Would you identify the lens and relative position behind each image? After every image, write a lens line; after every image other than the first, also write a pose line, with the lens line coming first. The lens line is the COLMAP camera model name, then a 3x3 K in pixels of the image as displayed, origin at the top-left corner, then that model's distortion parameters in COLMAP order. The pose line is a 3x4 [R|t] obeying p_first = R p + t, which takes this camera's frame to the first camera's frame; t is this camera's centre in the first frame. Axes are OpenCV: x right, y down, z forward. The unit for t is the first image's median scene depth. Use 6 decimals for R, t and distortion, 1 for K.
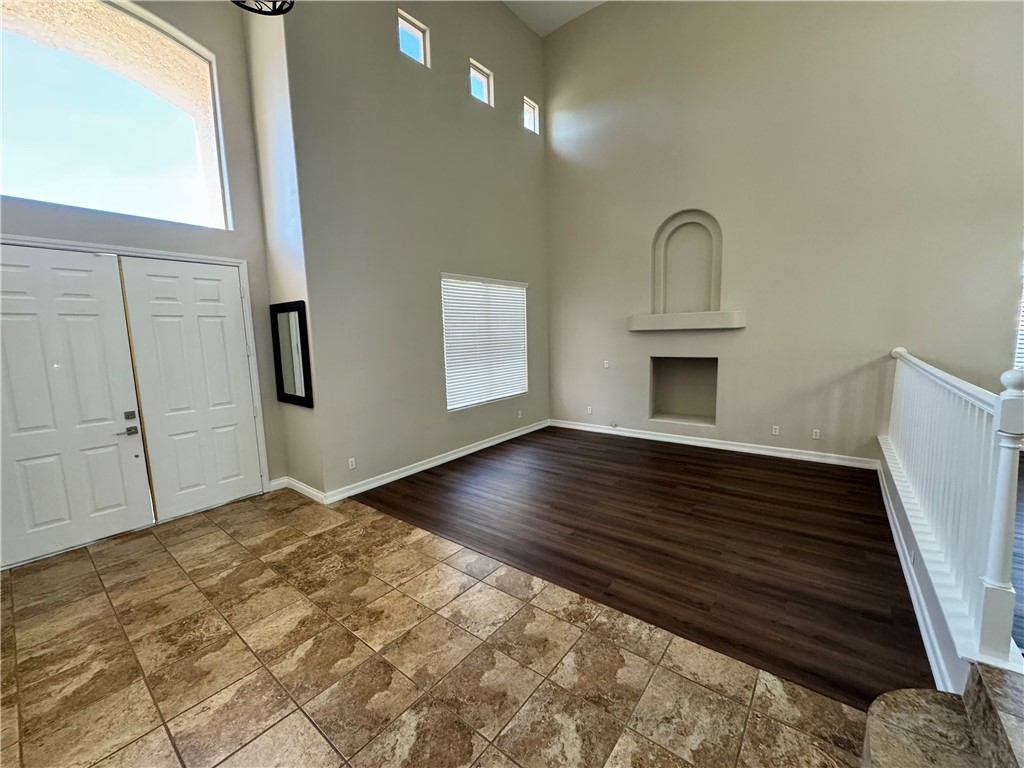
lens RADIAL K [[408.4, 0, 513.1], [0, 408.4, 383.7], [0, 0, 1]] dist [-0.003799, 0.000376]
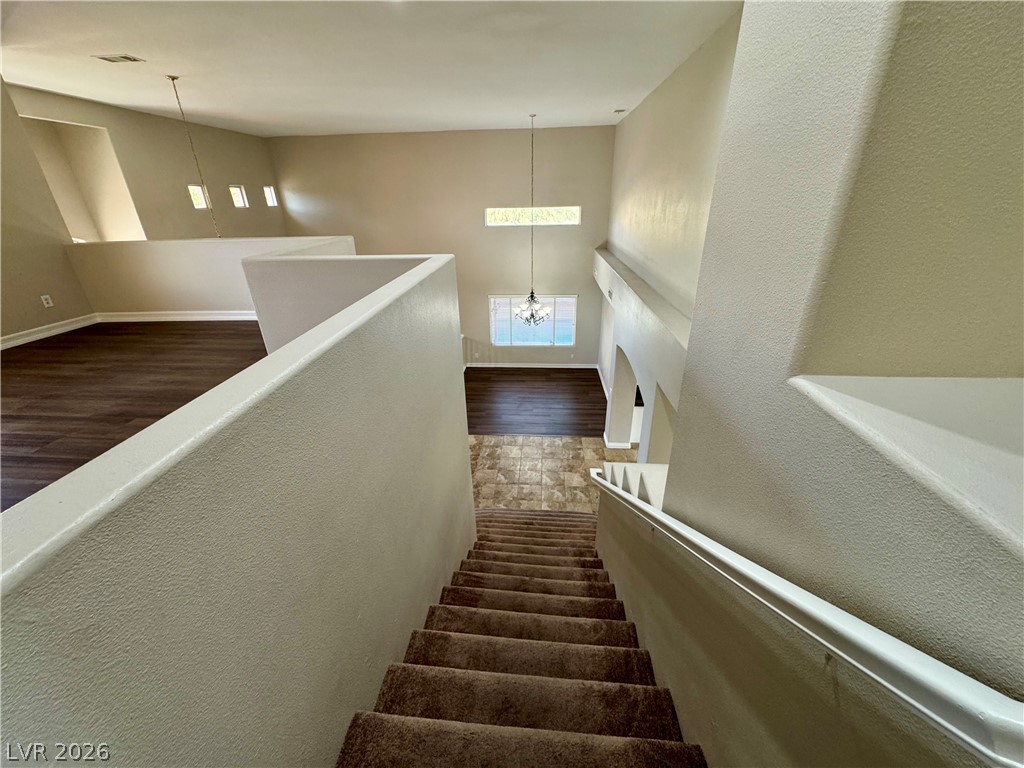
lens RADIAL K [[408.4, 0, 510.0], [0, 408.4, 385.6], [0, 0, 1]] dist [-0.003799, 0.000376]
pose [[0.833613, -0.225292, 0.504314, -0.273652], [0.068374, 0.948103, 0.310526, -0.742737], [-0.548101, -0.224376, 0.805755, -1.781863]]
